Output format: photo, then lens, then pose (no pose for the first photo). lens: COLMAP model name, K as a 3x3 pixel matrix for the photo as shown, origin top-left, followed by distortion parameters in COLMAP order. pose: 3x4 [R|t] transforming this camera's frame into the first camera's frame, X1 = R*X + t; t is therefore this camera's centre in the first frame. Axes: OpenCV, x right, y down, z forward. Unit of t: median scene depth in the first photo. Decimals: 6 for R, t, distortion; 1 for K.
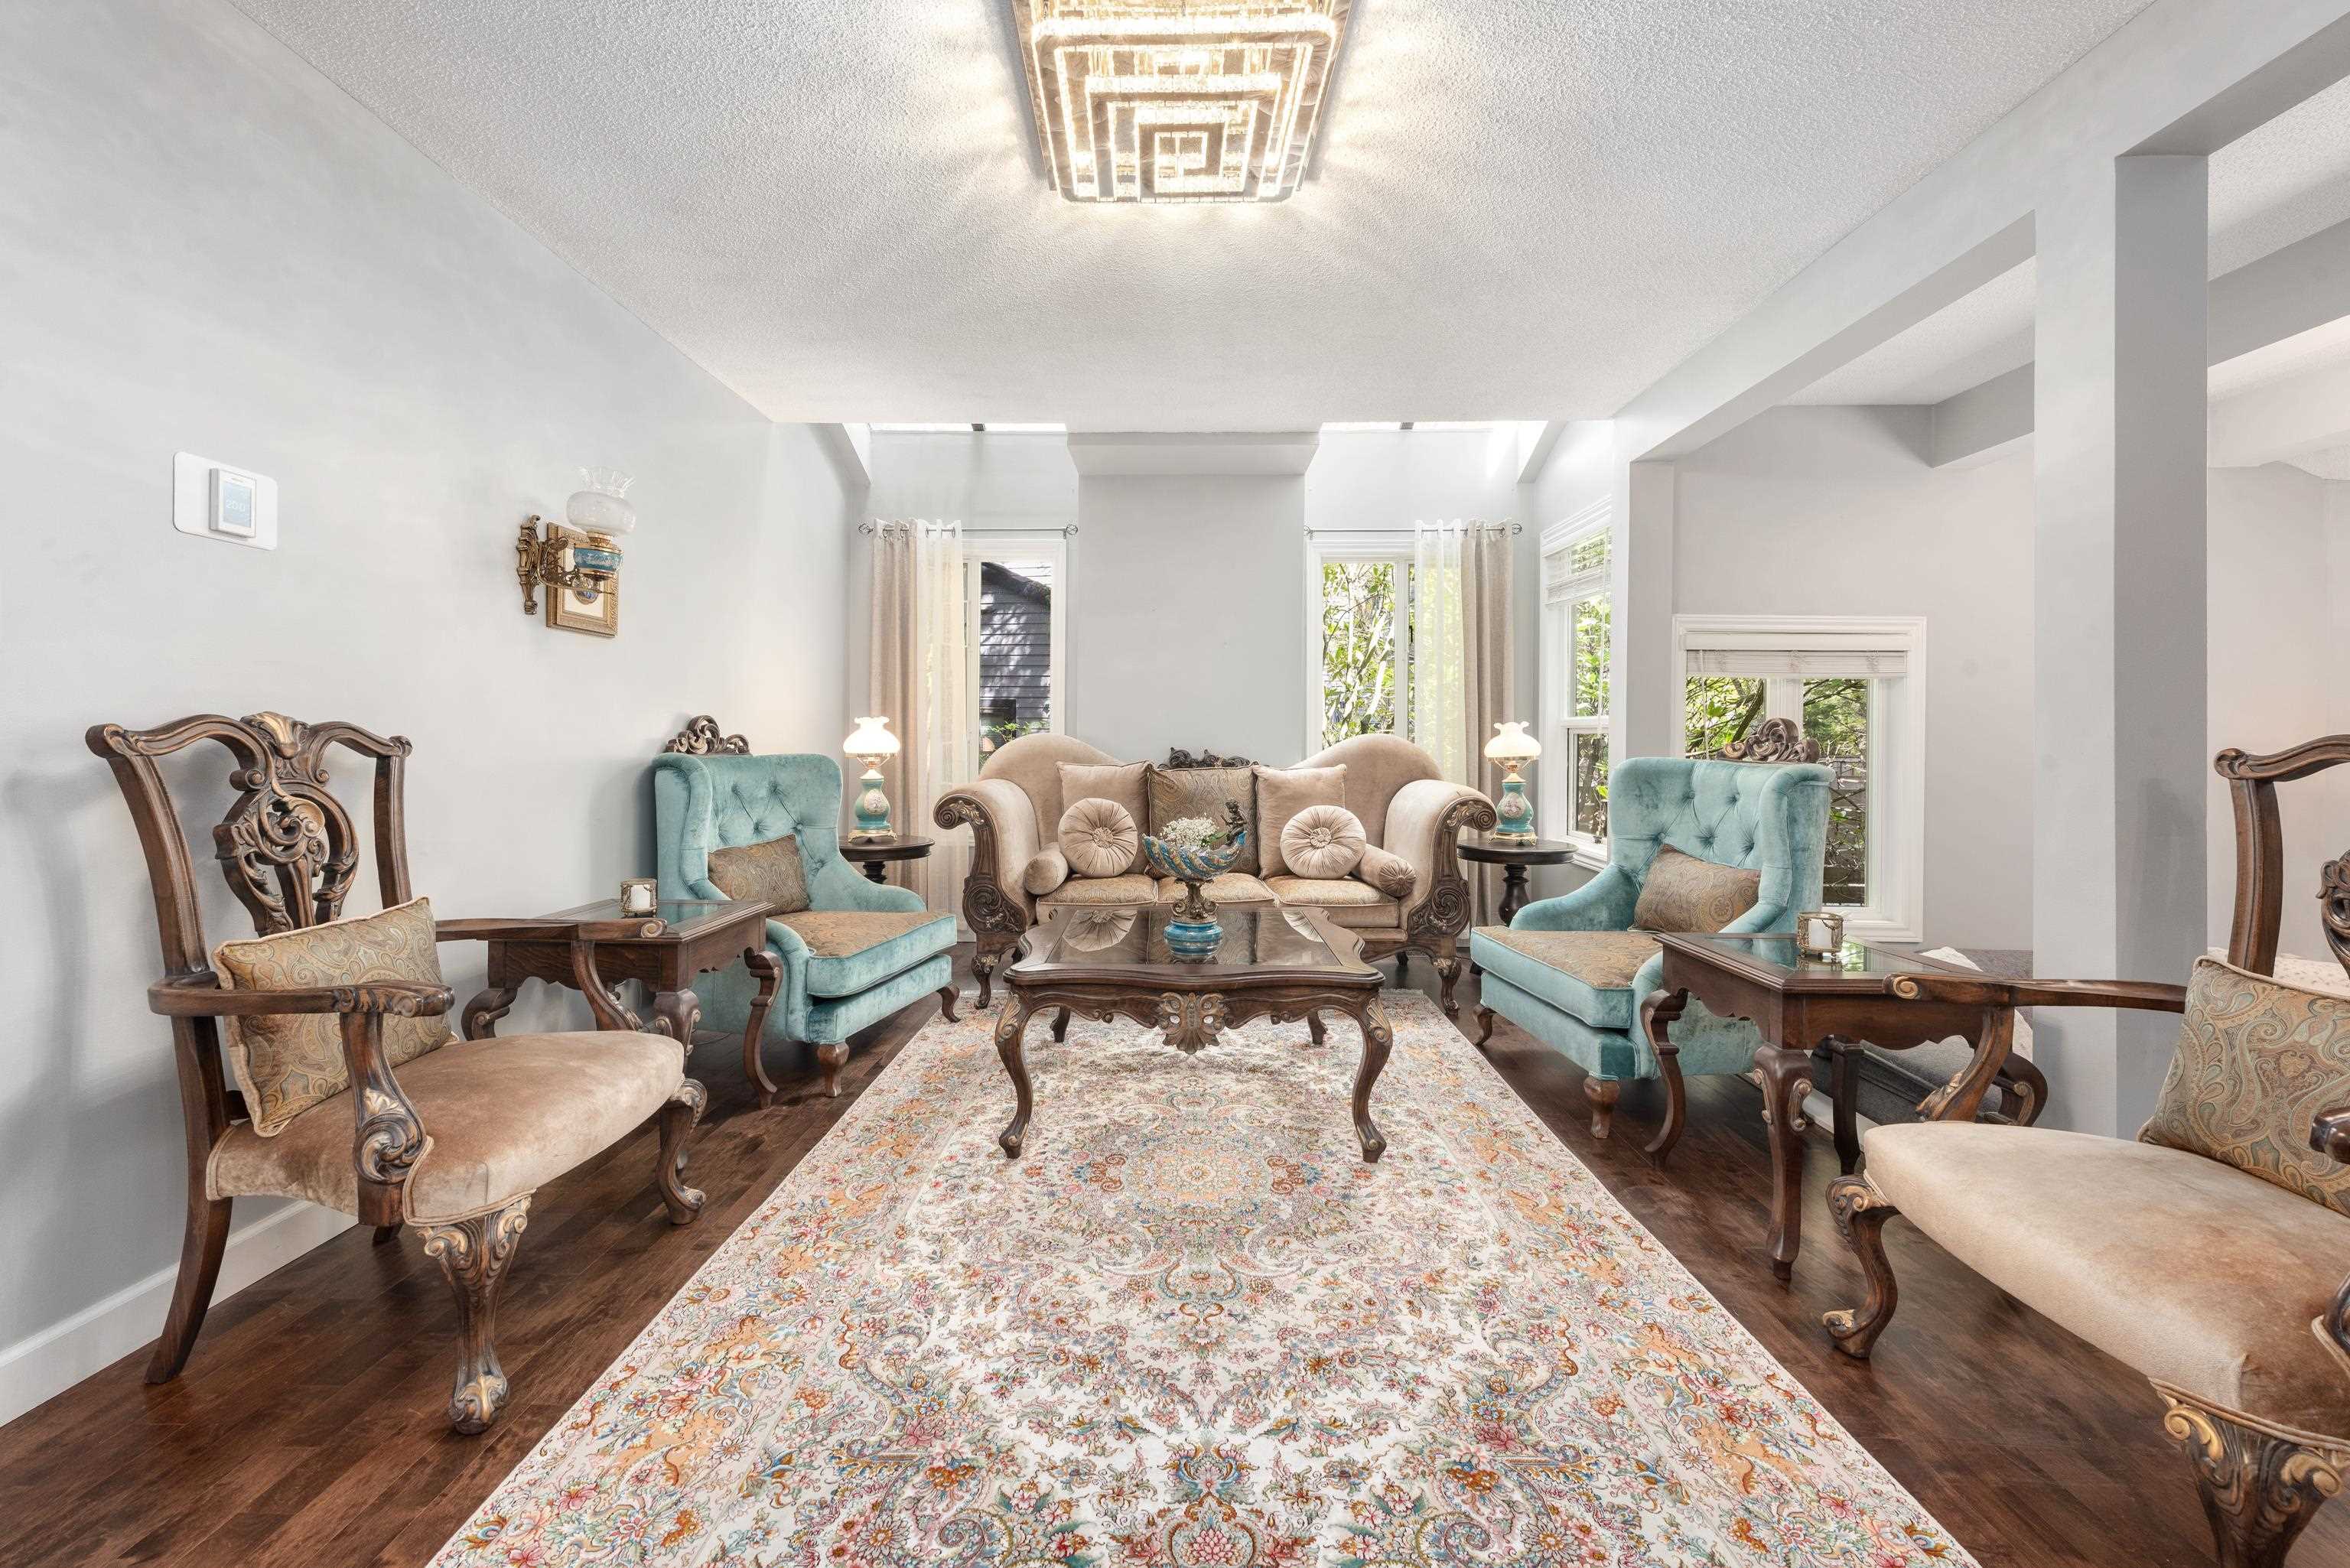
lens RADIAL K [[913.7, 0, 1175.1], [0, 913.7, 760.4], [0, 0, 1]] dist [0.016854, -0.009889]
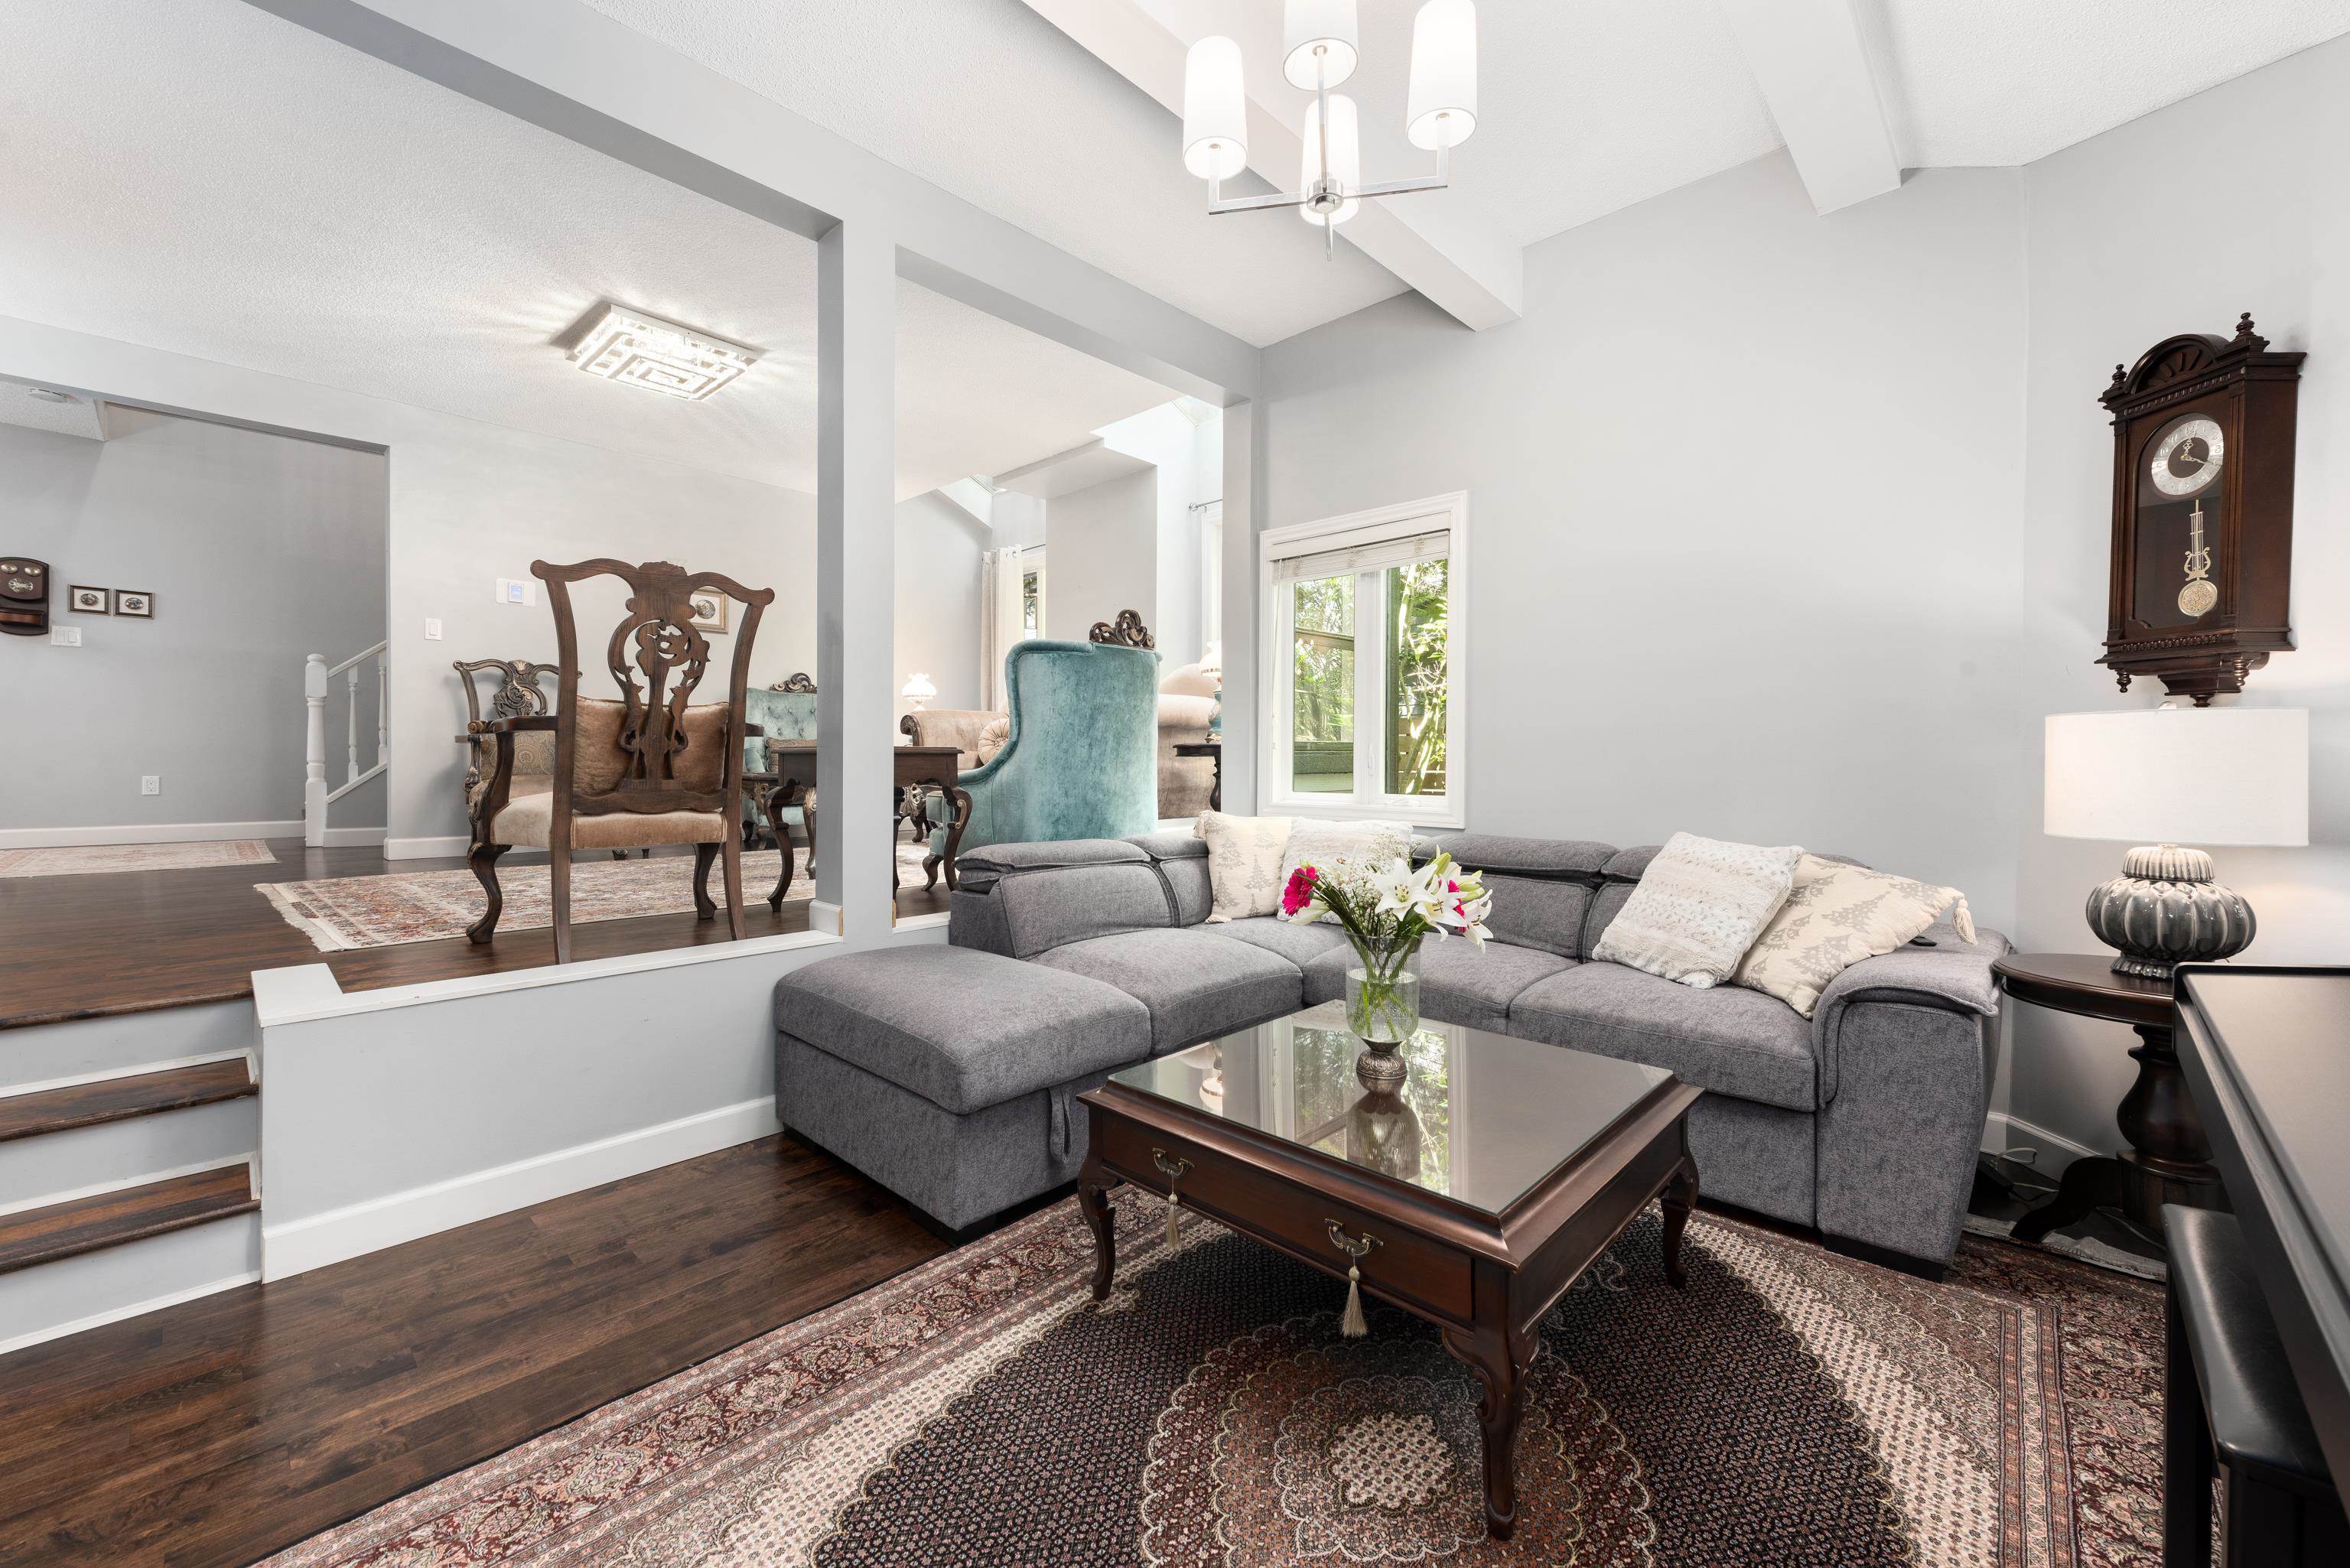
lens RADIAL K [[913.7, 0, 1175.1], [0, 913.7, 760.4], [0, 0, 1]] dist [0.016854, -0.009889]
pose [[0.743861, -0.002759, -0.668329, 1.844076], [-0.007714, 0.999889, -0.012713, 0.209214], [0.668290, 0.014612, 0.743757, 0.142345]]
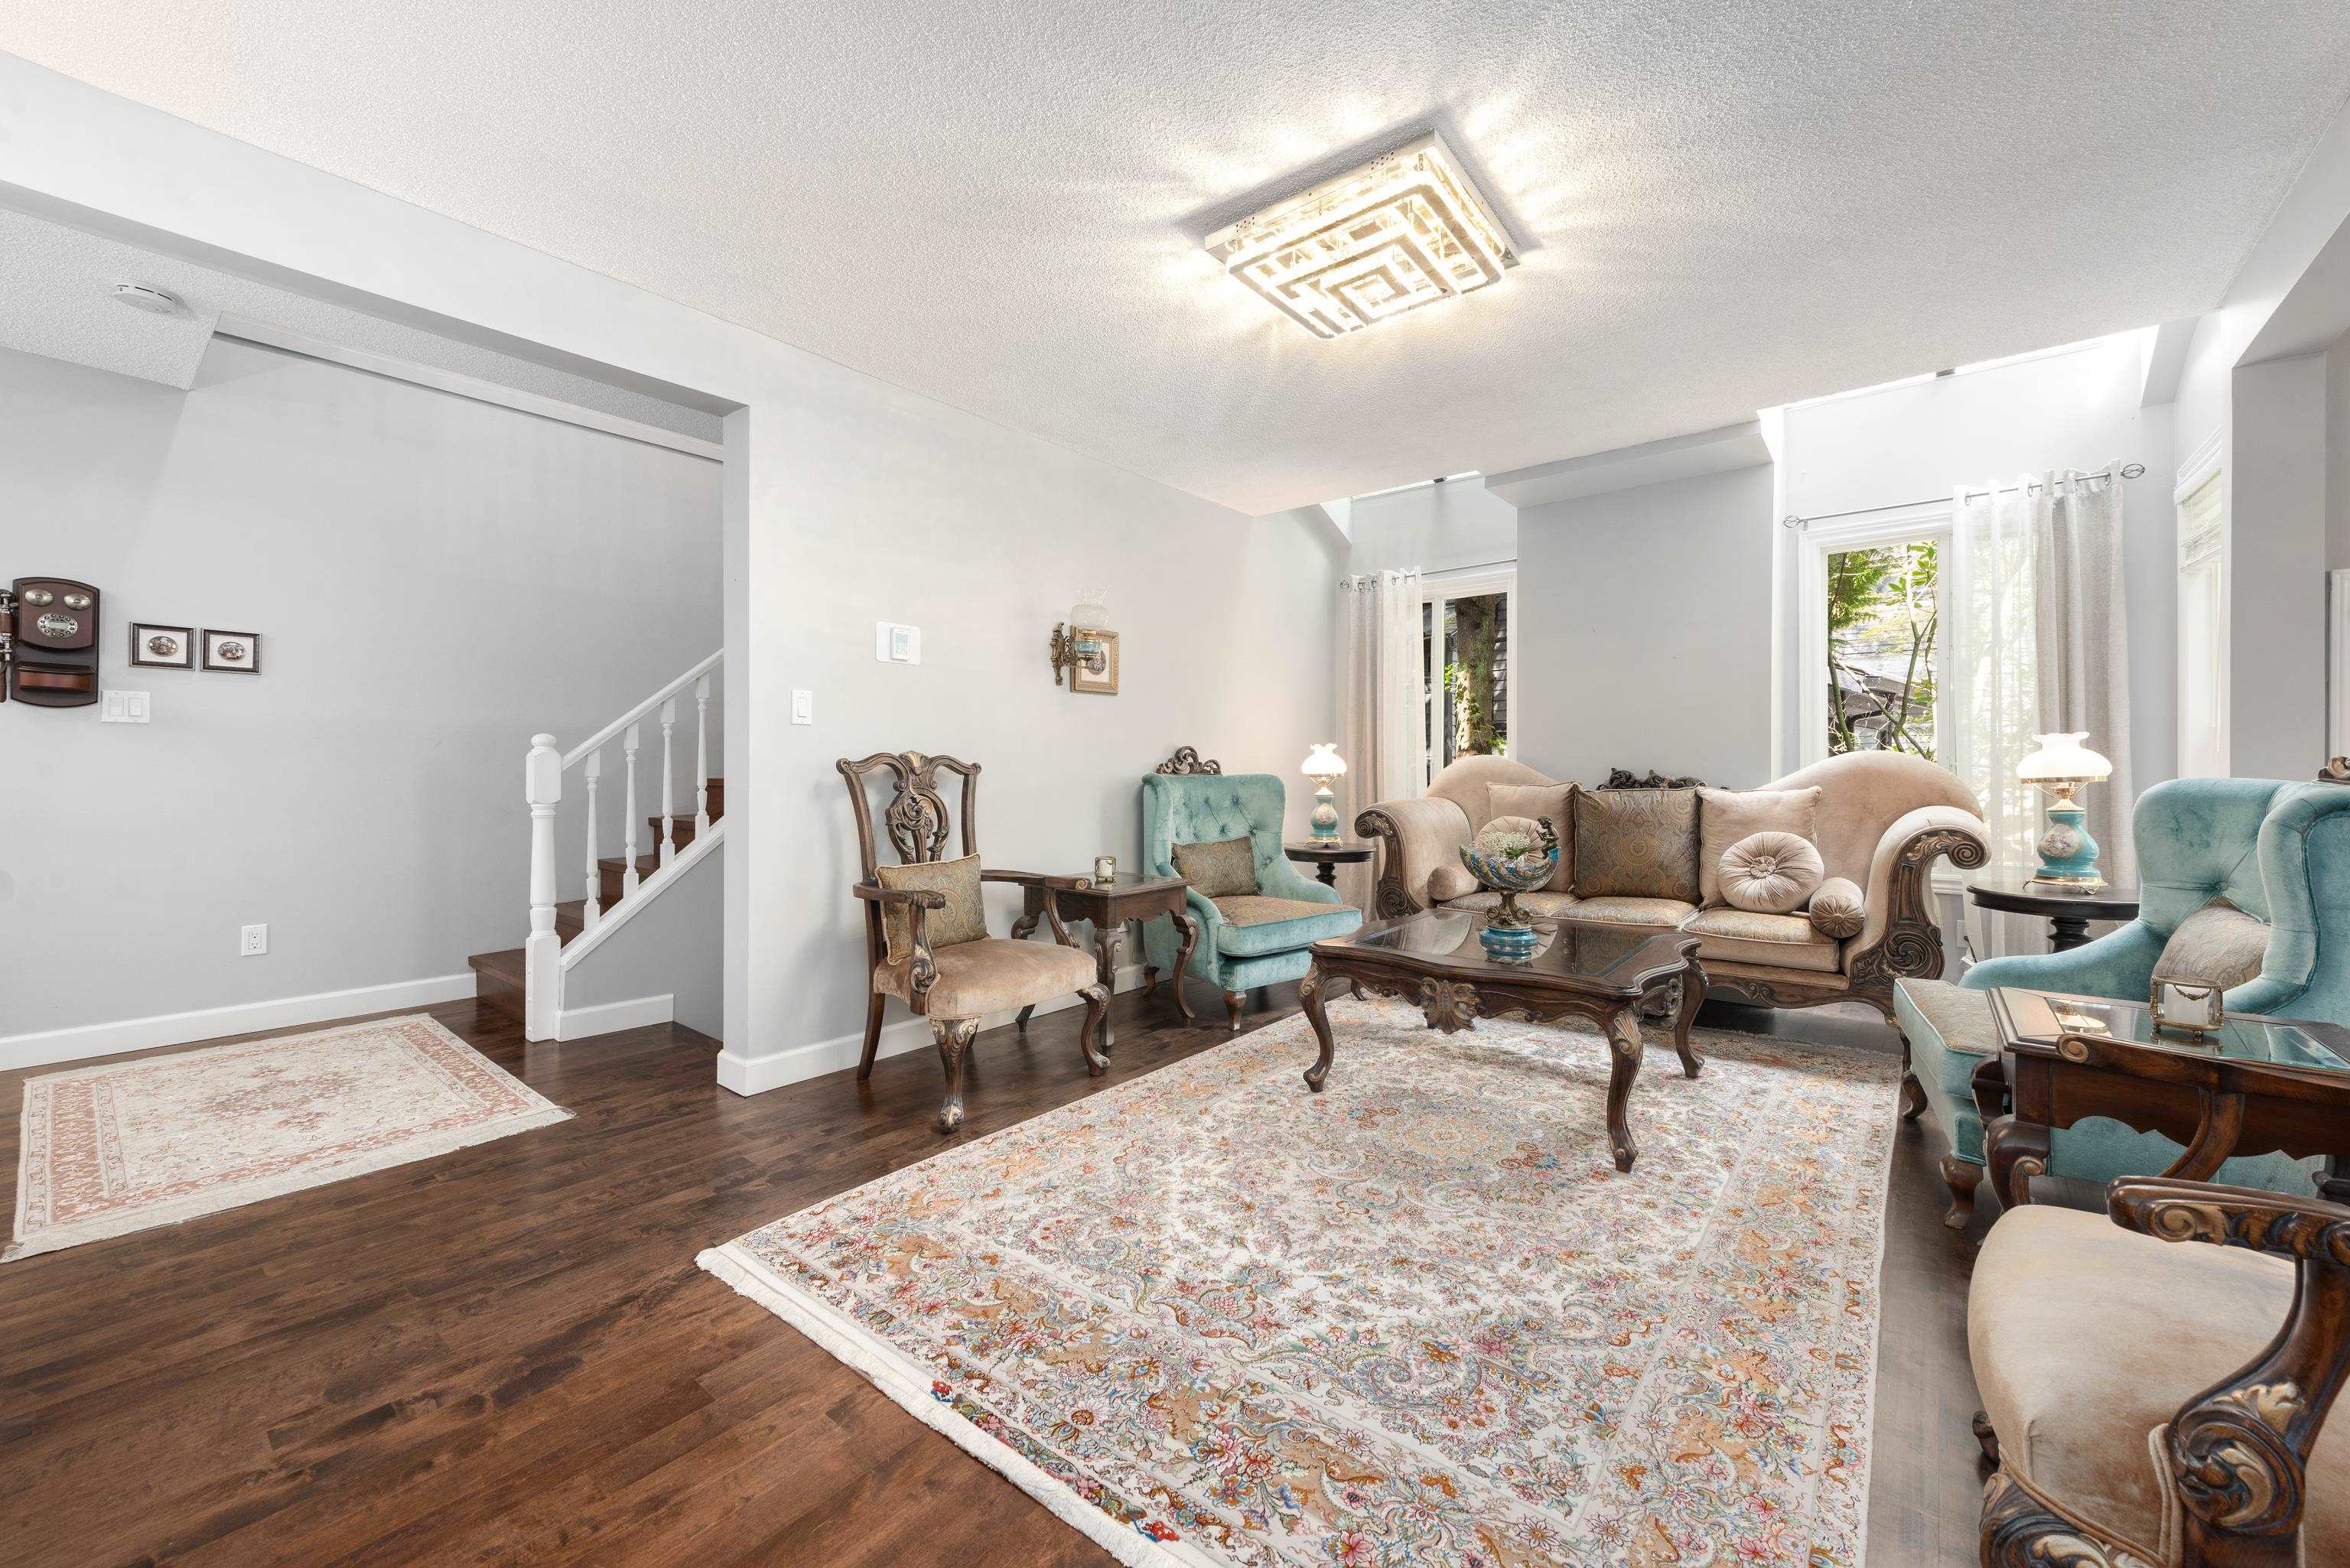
lens RADIAL K [[932.8, 0, 1210.1], [0, 932.8, 782.8], [0, 0, 1]] dist [0.011910, -0.011601]
pose [[0.791421, 0.004975, -0.611251, 0.486665], [-0.005503, 0.999984, 0.001015, 0.005734], [0.611247, 0.002560, 0.791436, -0.109666]]
